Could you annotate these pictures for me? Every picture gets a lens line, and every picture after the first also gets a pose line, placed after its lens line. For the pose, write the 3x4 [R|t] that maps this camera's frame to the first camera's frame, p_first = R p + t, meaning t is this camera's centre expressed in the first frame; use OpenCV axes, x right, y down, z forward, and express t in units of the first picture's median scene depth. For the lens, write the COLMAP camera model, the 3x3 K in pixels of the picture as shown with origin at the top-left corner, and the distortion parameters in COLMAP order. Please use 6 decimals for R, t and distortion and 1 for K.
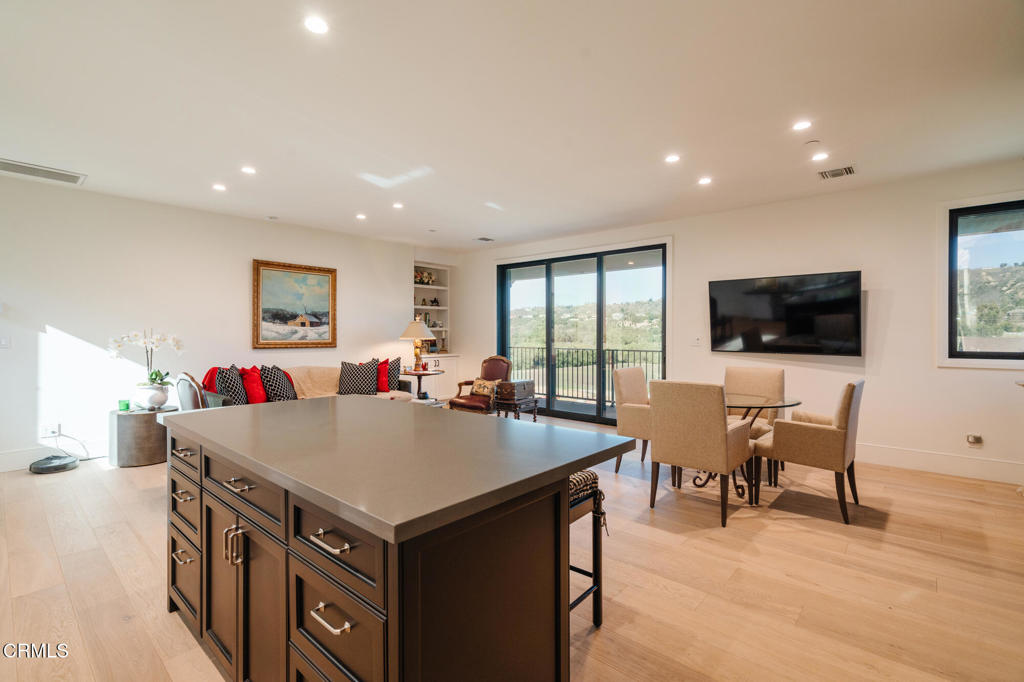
lens RADIAL K [[473.5, 0, 510.2], [0, 473.5, 334.5], [0, 0, 1]] dist [-0.001549, 0.001242]
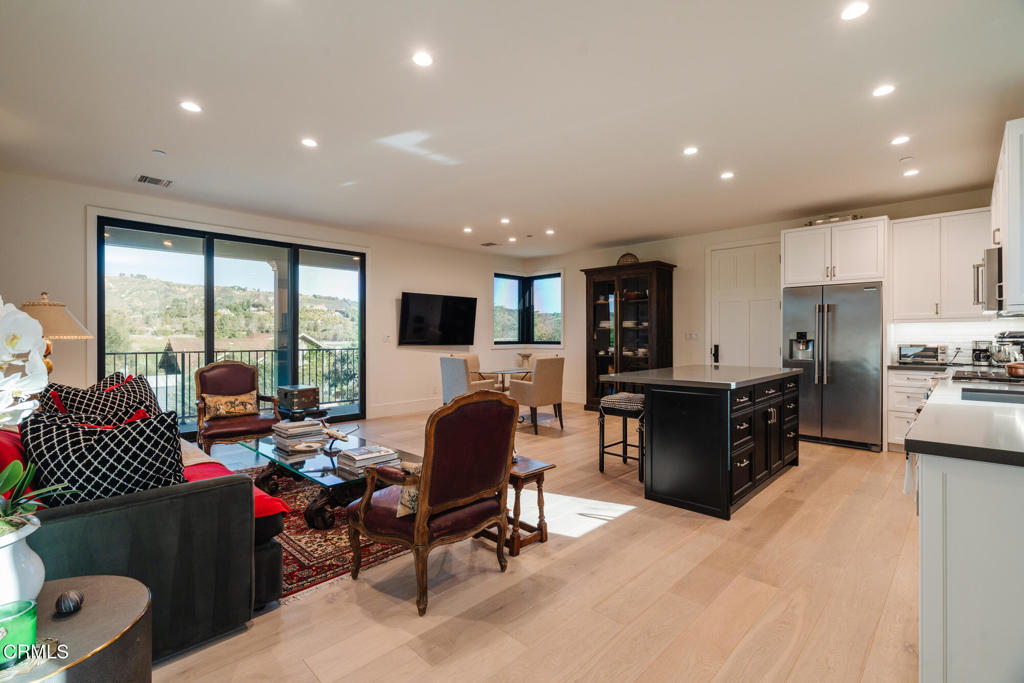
lens RADIAL K [[473.5, 0, 511.7], [0, 473.5, 339.3], [0, 0, 1]] dist [-0.001549, 0.001242]
pose [[0.037592, -0.005688, 0.999277, -0.675249], [0.001297, 0.999983, 0.005644, 0.010926], [-0.999292, 0.001084, 0.037599, 0.484223]]
